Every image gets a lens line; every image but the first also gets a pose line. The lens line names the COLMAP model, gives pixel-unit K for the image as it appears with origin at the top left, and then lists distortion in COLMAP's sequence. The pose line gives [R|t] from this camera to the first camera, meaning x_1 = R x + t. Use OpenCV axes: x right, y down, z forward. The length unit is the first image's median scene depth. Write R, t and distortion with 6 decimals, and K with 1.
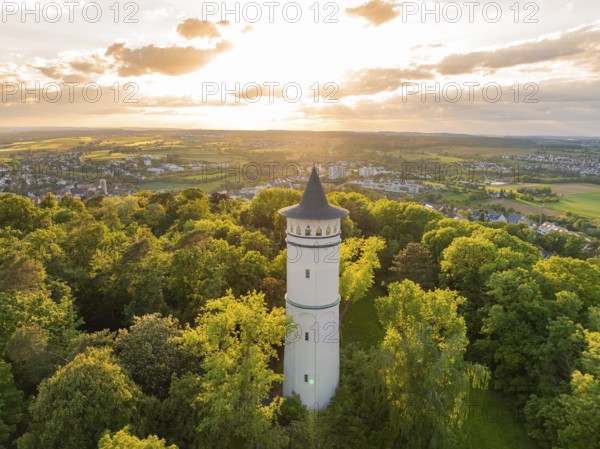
lens RADIAL K [[427.1, 0, 301.3], [0, 427.1, 223.8], [0, 0, 1]] dist [-0.040546, 0.007128]
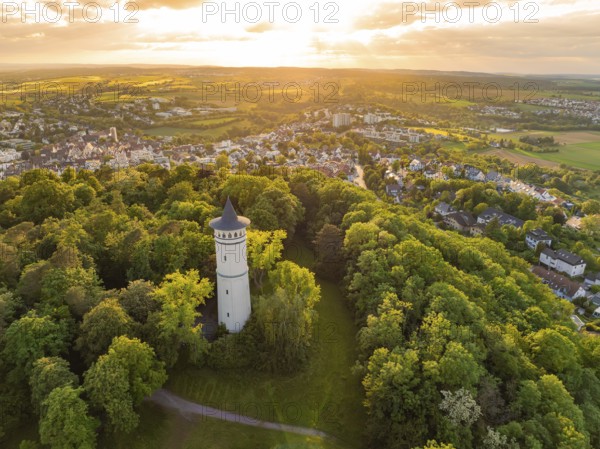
lens RADIAL K [[427.1, 0, 300.7], [0, 427.1, 224.4], [0, 0, 1]] dist [-0.040546, 0.007128]
pose [[0.999537, 0.010710, -0.028486, 0.123948], [-0.006642, 0.990234, 0.139254, -0.089216], [0.029699, -0.139001, 0.989847, -0.239399]]
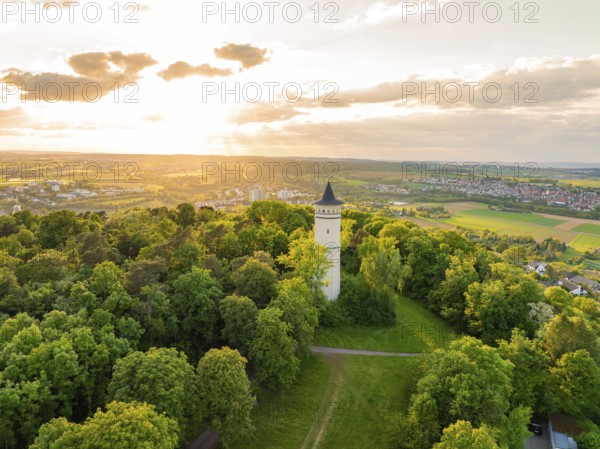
lens RADIAL K [[427.1, 0, 301.2], [0, 427.1, 225.0], [0, 0, 1]] dist [-0.040546, 0.007128]
pose [[0.978232, -0.026091, 0.205869, -0.178787], [0.037126, 0.998063, -0.049920, 0.060397], [-0.204167, 0.056477, 0.977305, -0.337045]]
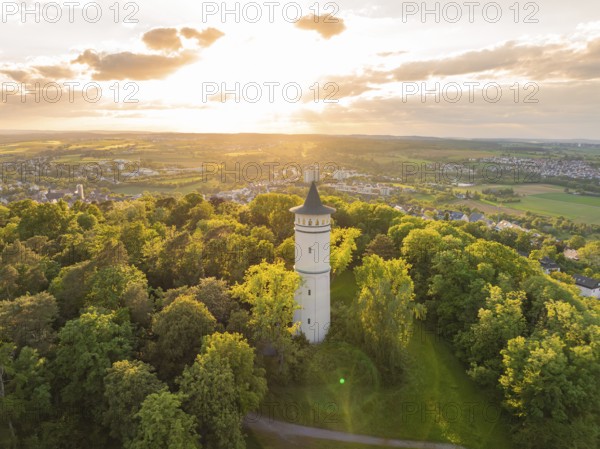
lens RADIAL K [[427.1, 0, 301.2], [0, 427.1, 223.7], [0, 0, 1]] dist [-0.040546, 0.007128]
pose [[0.998010, -0.013518, 0.061595, -0.035765], [0.013948, 0.999881, -0.006554, 0.010040], [-0.061499, 0.007400, 0.998080, -0.171348]]
